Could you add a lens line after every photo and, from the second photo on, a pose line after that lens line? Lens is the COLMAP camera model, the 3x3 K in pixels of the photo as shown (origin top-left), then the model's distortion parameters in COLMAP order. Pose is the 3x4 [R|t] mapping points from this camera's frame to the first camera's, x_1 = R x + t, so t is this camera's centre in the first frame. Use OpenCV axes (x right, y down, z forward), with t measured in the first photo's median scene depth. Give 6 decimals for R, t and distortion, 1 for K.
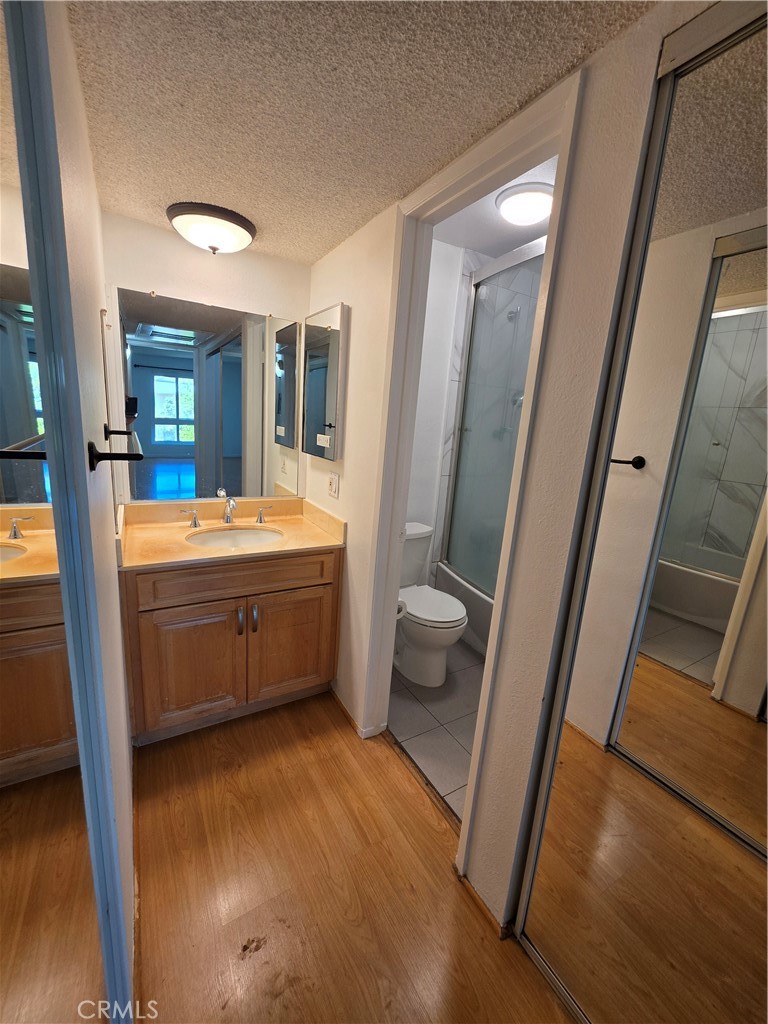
lens RADIAL K [[410.9, 0, 390.5], [0, 410.9, 512.9], [0, 0, 1]] dist [0.001220, 0.000376]
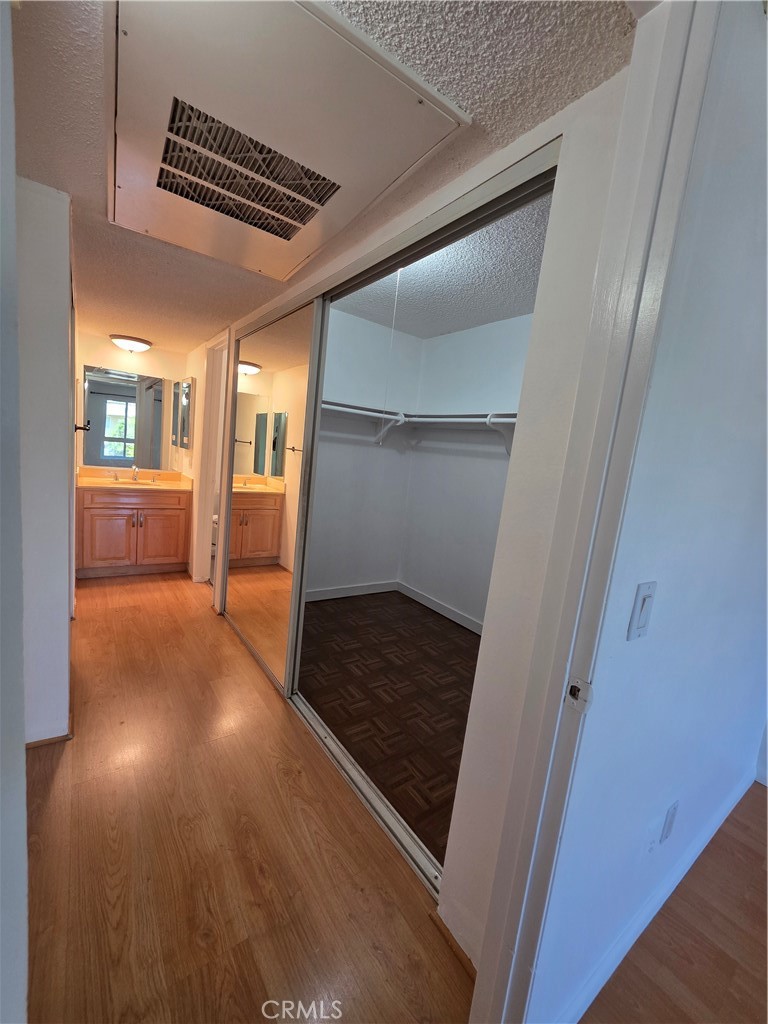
lens RADIAL K [[414.2, 0, 384.0], [0, 414.2, 512.0], [0, 0, 1]] dist [0.000852, -0.000083]
pose [[0.996706, 0.023708, 0.077562, 0.690681], [-0.017471, 0.996631, -0.080128, 0.340075], [-0.079200, 0.078509, 0.993762, -1.125299]]
